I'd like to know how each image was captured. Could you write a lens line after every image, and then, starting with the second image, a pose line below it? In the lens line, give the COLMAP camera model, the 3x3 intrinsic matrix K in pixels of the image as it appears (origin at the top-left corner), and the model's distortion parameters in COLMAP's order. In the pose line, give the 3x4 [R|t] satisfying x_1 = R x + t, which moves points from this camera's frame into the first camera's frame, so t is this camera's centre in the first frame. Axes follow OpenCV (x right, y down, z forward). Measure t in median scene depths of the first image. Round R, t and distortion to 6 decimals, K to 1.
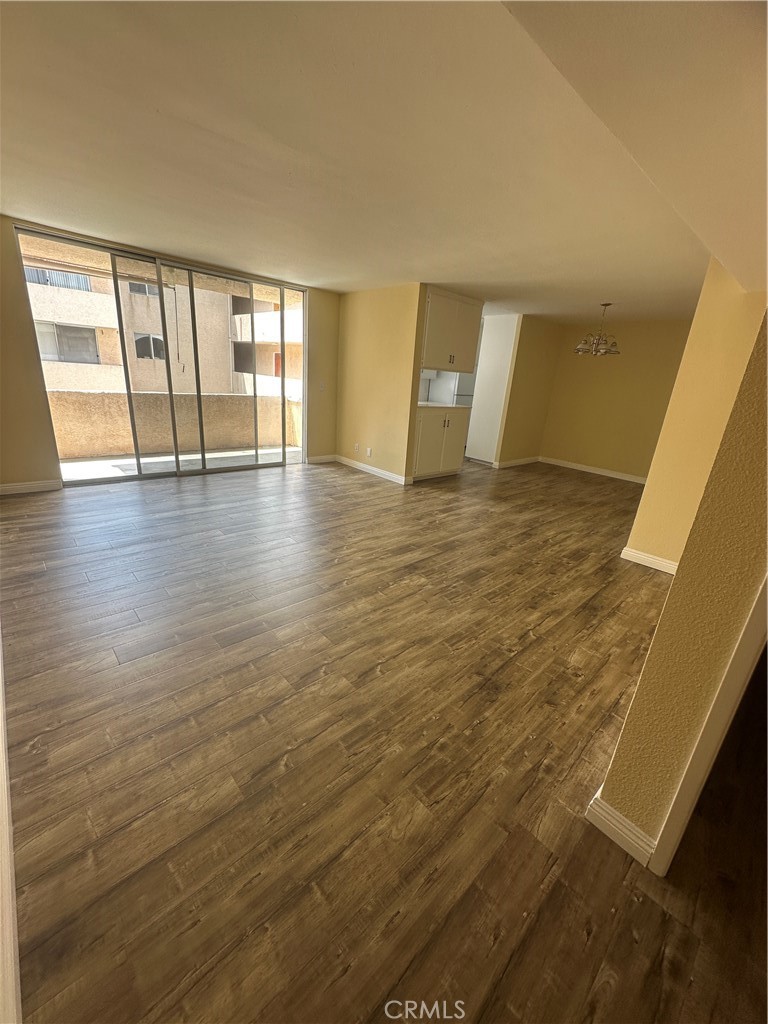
lens RADIAL K [[408.7, 0, 384.0], [0, 408.7, 512.0], [0, 0, 1]] dist [0.000572, 0.000476]
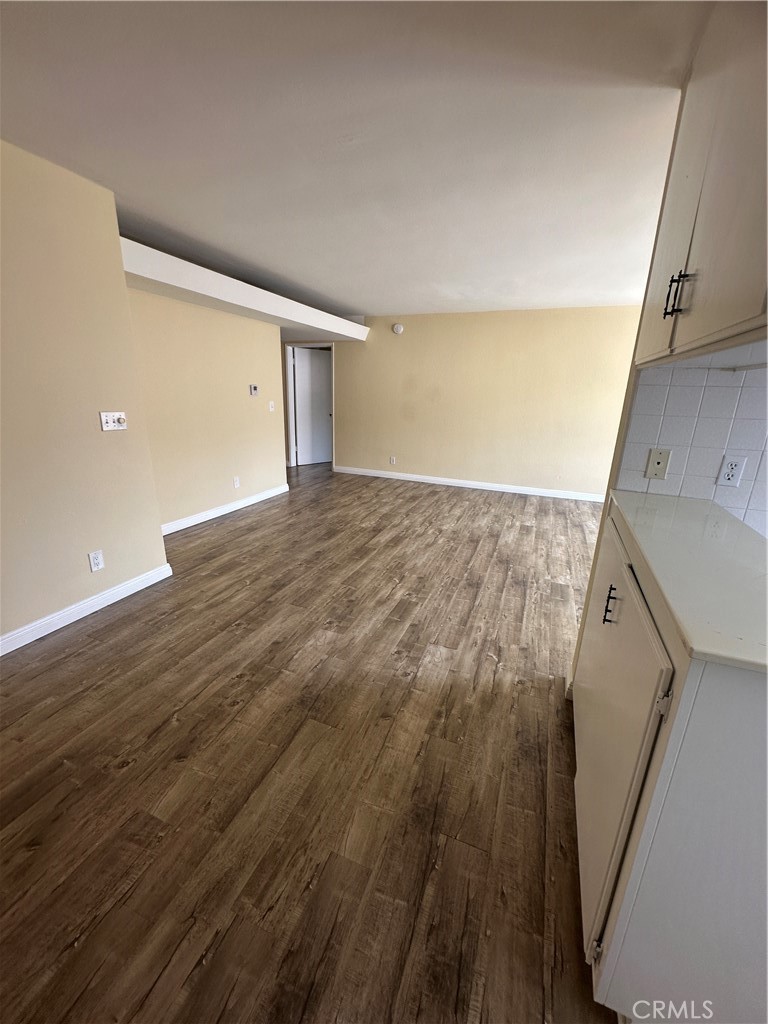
lens RADIAL K [[408.7, 0, 384.0], [0, 408.7, 512.0], [0, 0, 1]] dist [0.000572, 0.000476]
pose [[-0.896848, 0.028605, -0.441413, 0.530655], [-0.230825, 0.821000, 0.522186, -0.514090], [0.377337, 0.570211, -0.729710, 1.631295]]
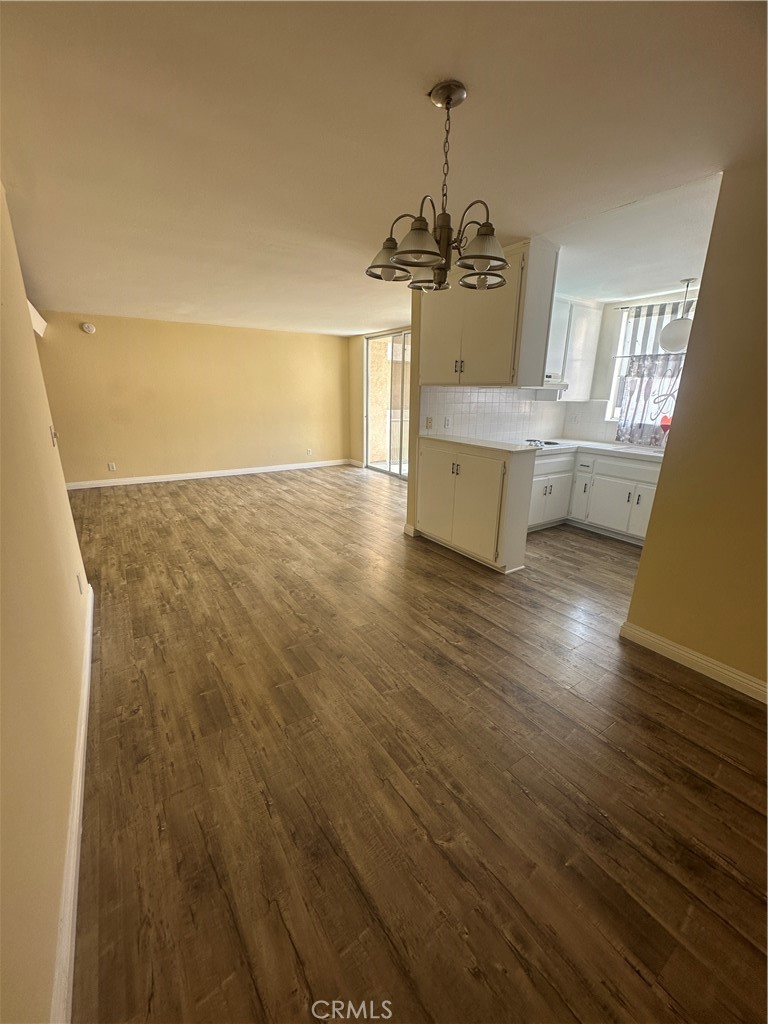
lens RADIAL K [[408.7, 0, 384.0], [0, 408.7, 512.0], [0, 0, 1]] dist [0.000572, 0.000476]
pose [[-0.155385, 0.200408, -0.967312, 1.177041], [-0.342302, 0.907617, 0.243026, -0.407319], [0.926653, 0.368875, -0.072430, 1.457077]]
